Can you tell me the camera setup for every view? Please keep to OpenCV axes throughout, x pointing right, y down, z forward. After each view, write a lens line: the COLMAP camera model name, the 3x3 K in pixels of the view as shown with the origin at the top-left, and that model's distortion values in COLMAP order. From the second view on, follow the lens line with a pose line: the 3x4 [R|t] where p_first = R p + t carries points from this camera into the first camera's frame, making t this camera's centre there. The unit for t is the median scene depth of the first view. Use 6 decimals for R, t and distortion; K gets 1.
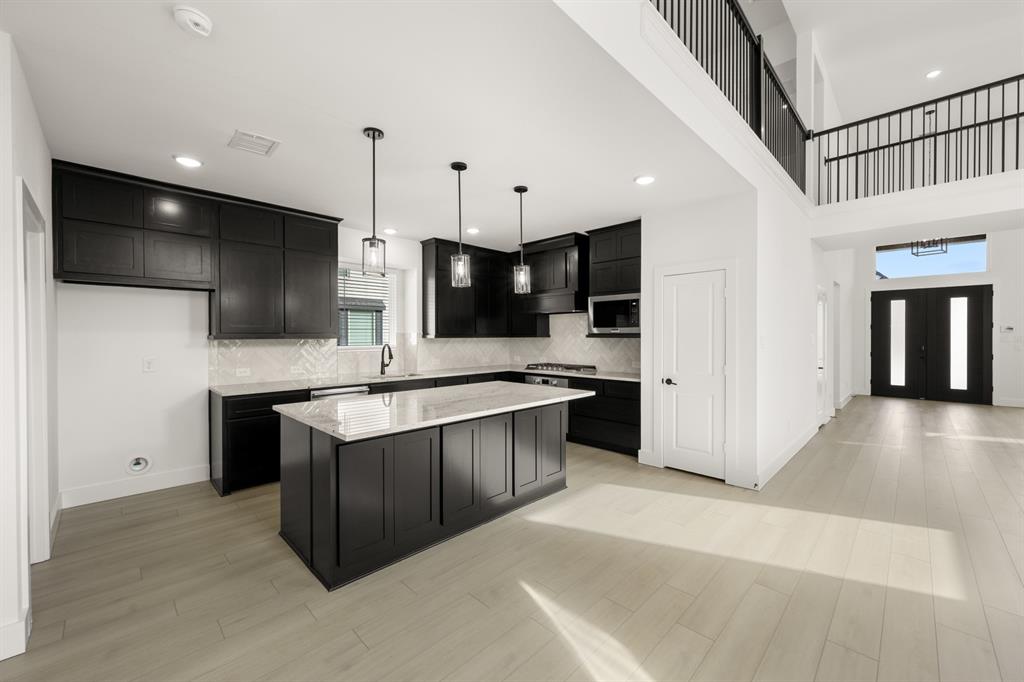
lens RADIAL K [[403.6, 0, 510.1], [0, 403.6, 338.9], [0, 0, 1]] dist [-0.006512, 0.000617]
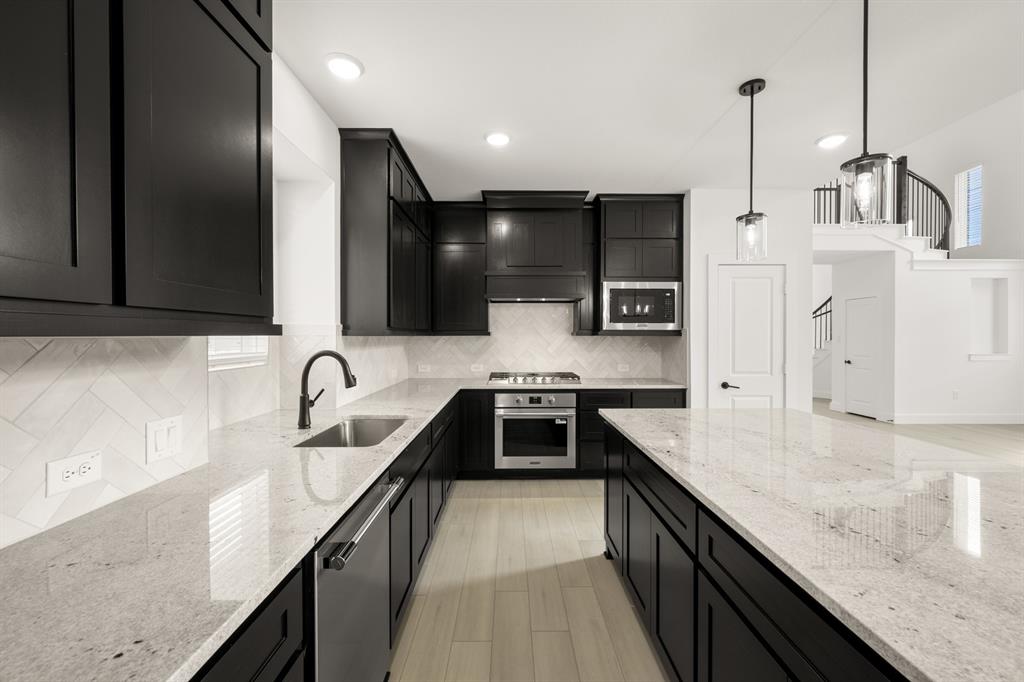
lens RADIAL K [[403.6, 0, 516.9], [0, 403.6, 342.8], [0, 0, 1]] dist [-0.006512, 0.000617]
pose [[0.686853, -0.008473, 0.726747, -0.370779], [0.003457, 0.999959, 0.008391, 0.002976], [-0.726788, -0.003251, 0.686854, 0.479126]]
